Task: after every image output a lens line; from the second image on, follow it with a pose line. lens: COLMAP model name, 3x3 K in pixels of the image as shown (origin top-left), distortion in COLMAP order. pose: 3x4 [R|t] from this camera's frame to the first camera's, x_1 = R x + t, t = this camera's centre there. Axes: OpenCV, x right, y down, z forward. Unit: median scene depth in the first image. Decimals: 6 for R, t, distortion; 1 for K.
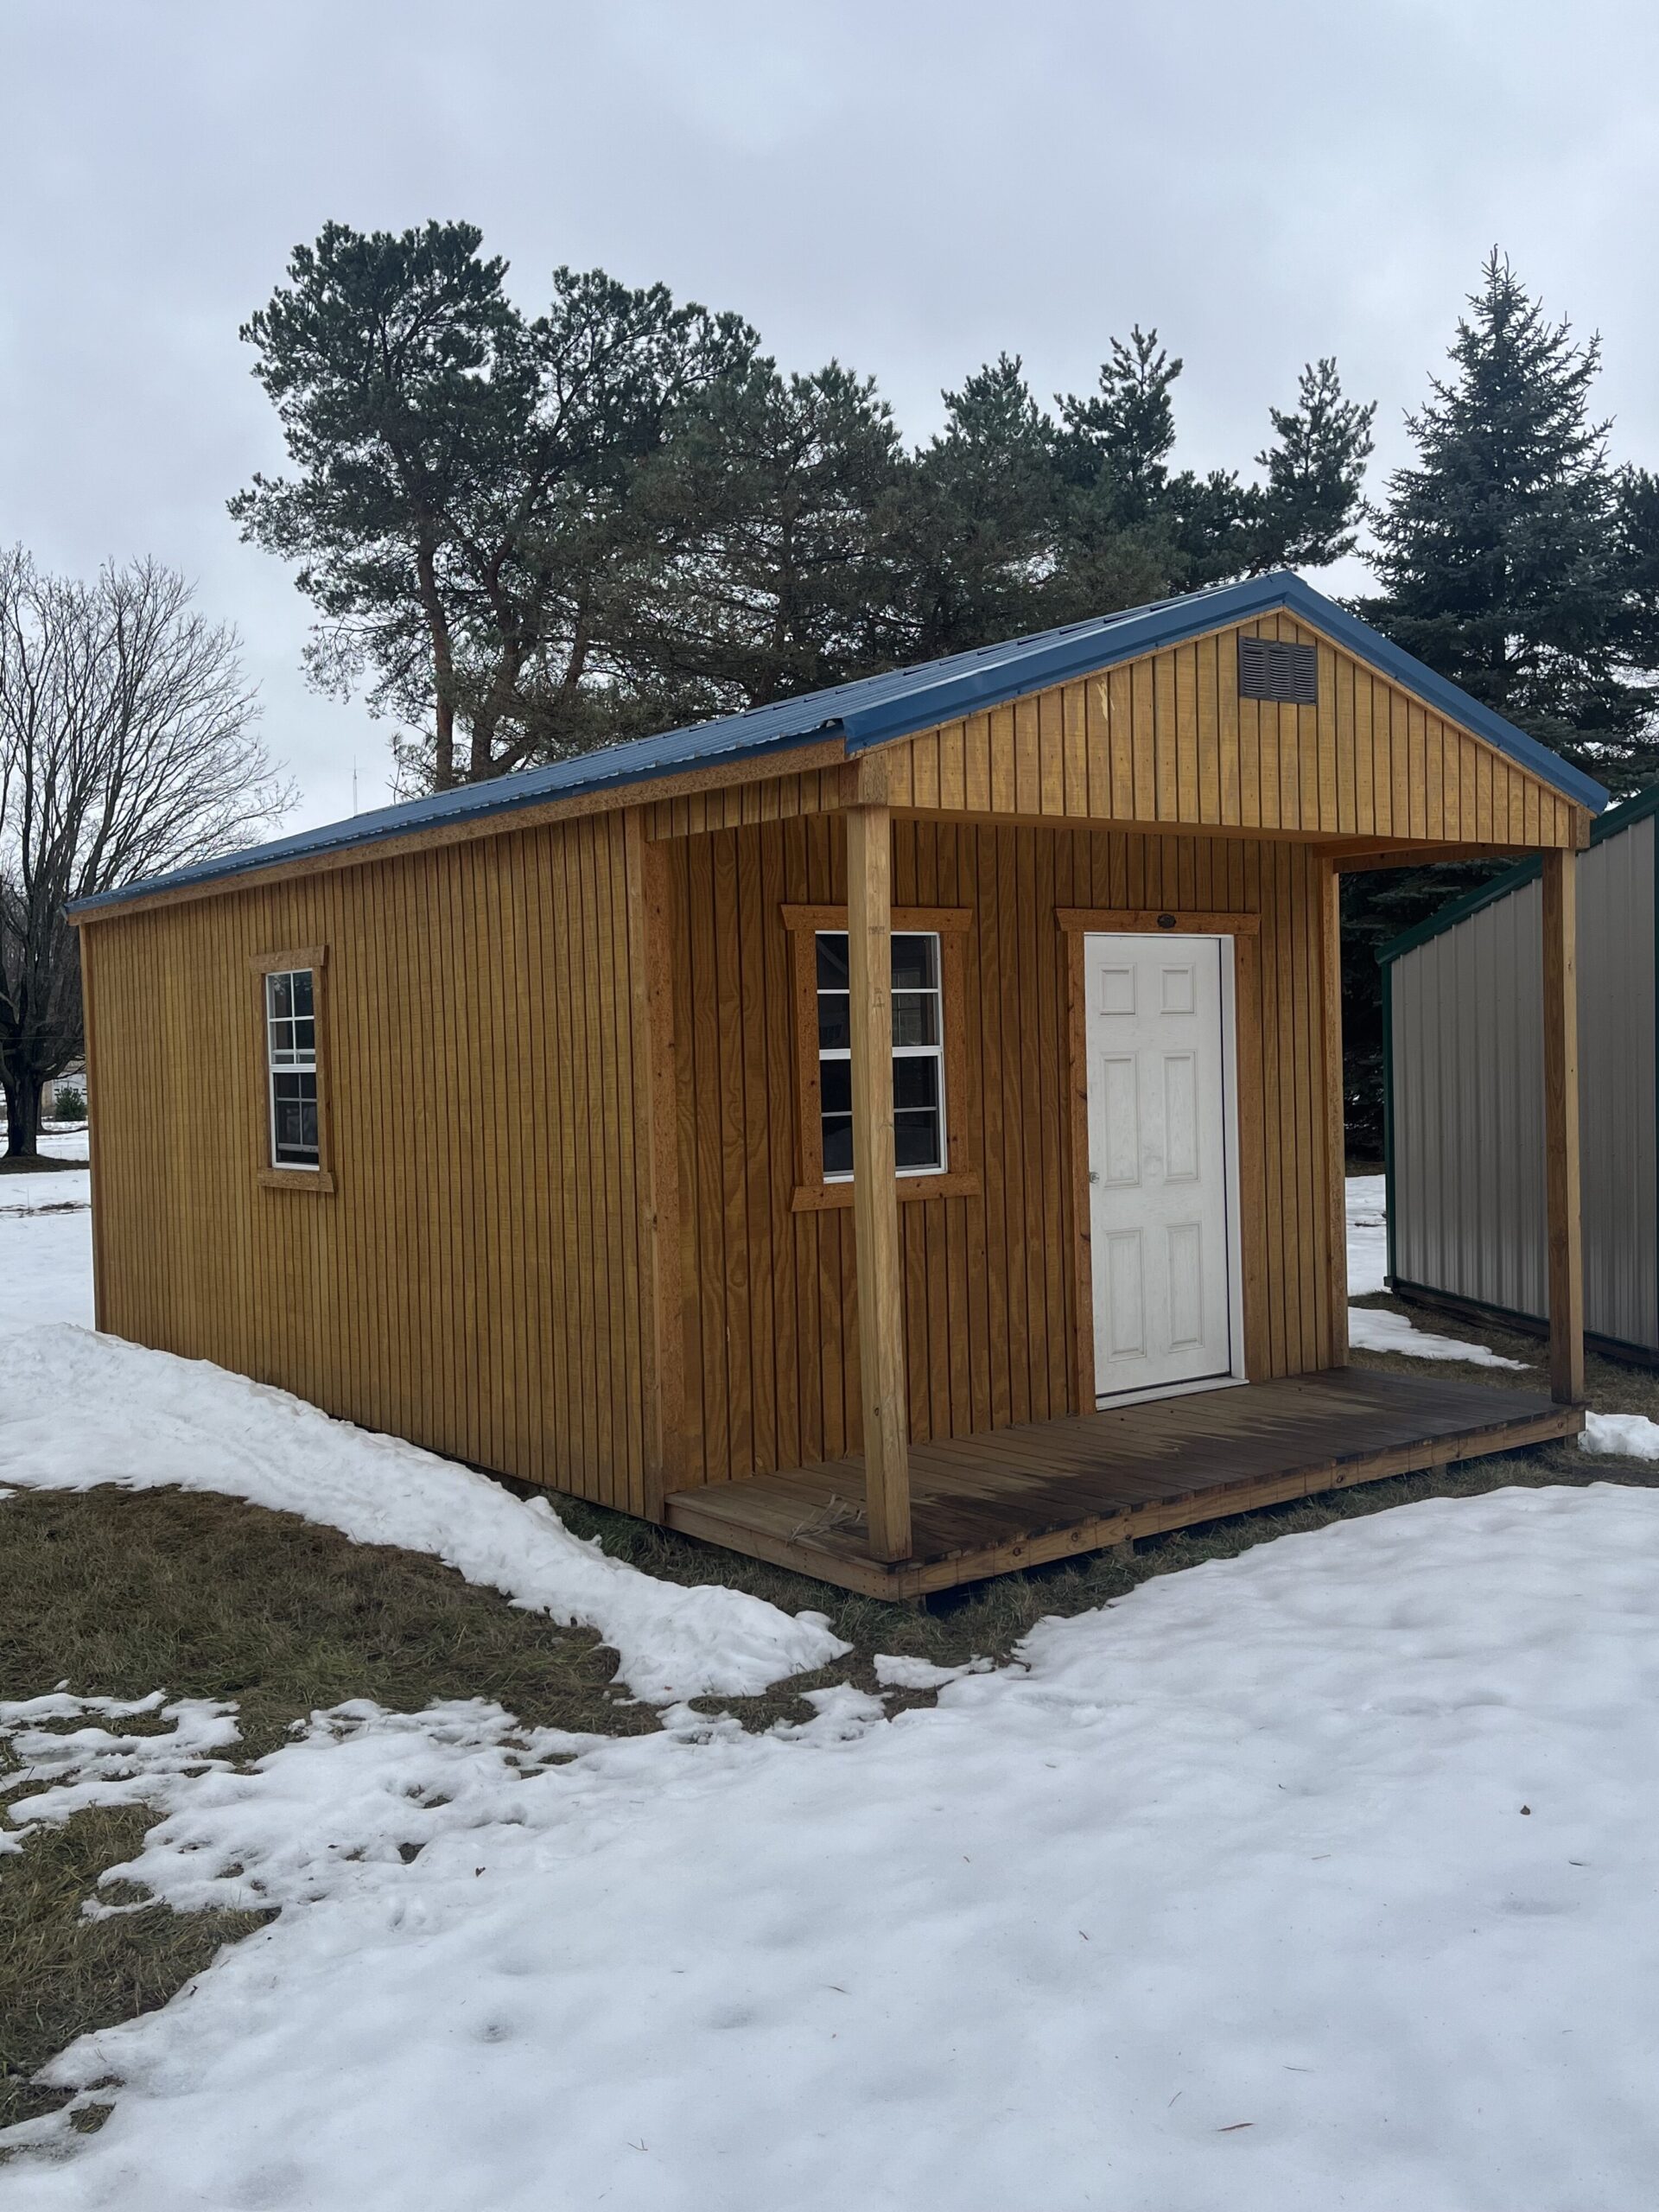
lens RADIAL K [[1948.7, 0, 829.7], [0, 1948.7, 1102.3], [0, 0, 1]] dist [0.016053, 0.013178]
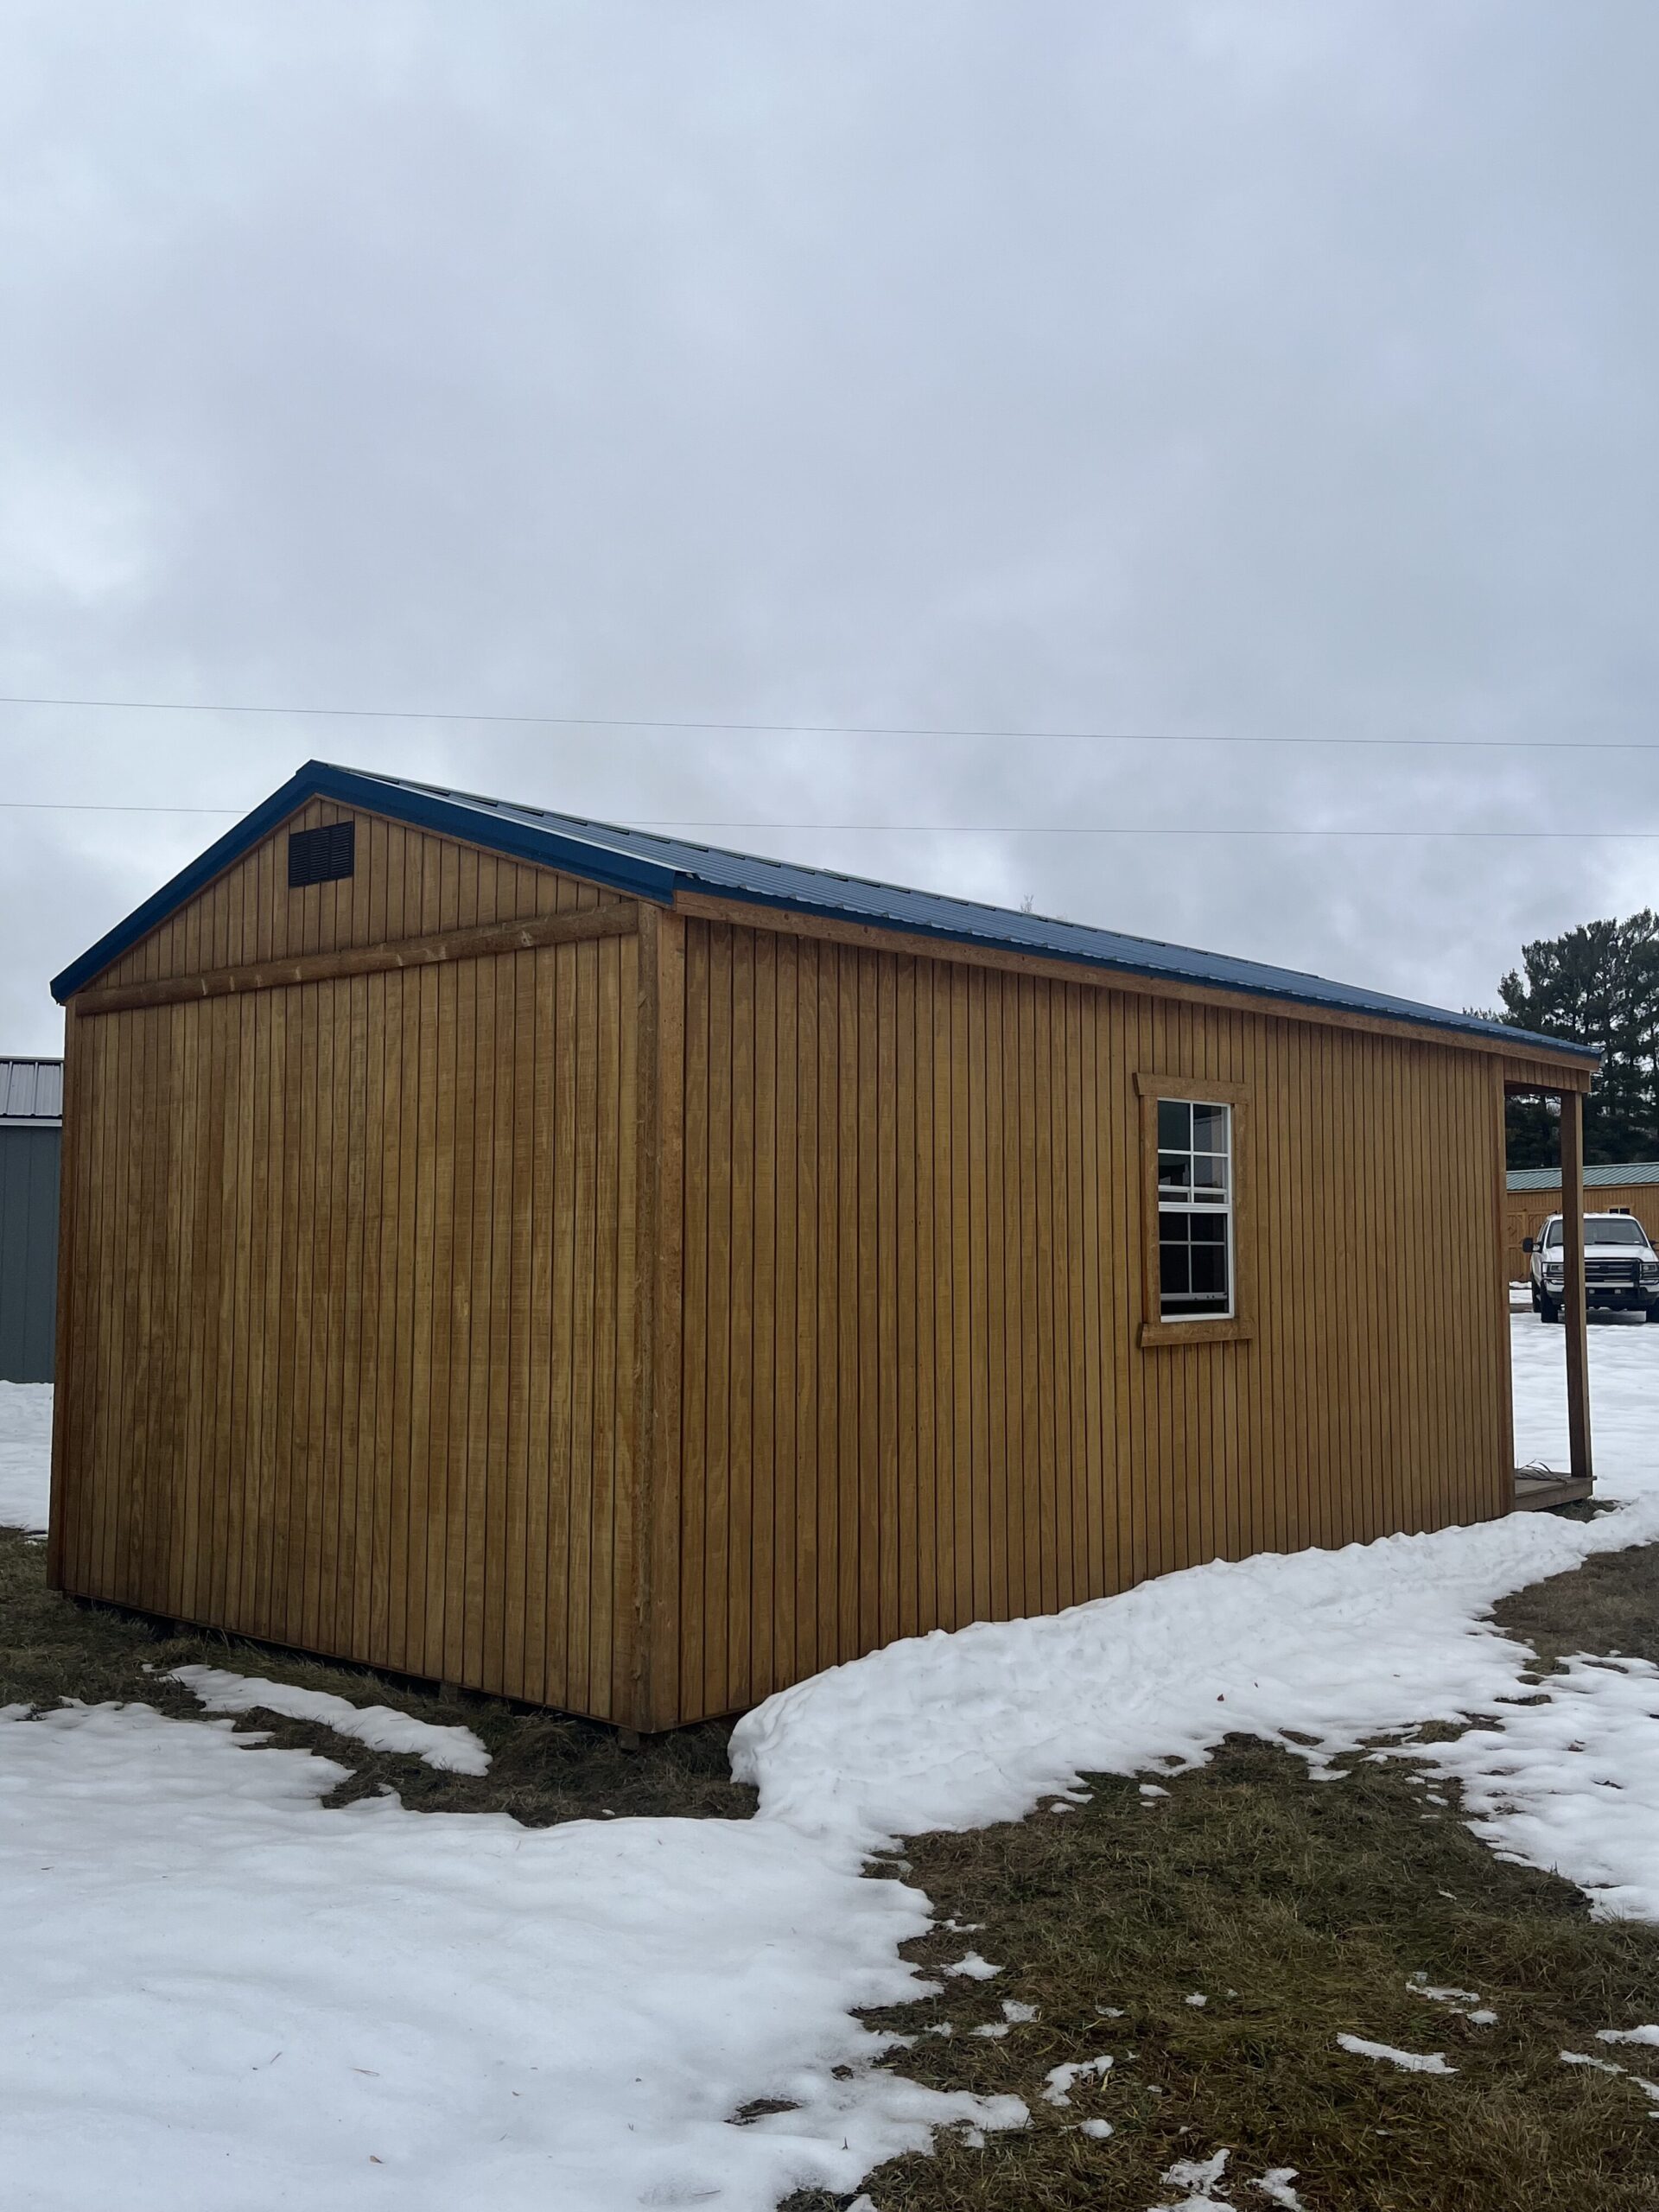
lens RADIAL K [[1948.7, 0, 830.3], [0, 1948.7, 1108.3], [0, 0, 1]] dist [0.016053, 0.013178]
pose [[-0.183012, 0.103702, 0.977626, -1.062418], [0.040539, 0.994371, -0.097890, 0.017118], [-0.982275, 0.021717, -0.186185, 1.251816]]
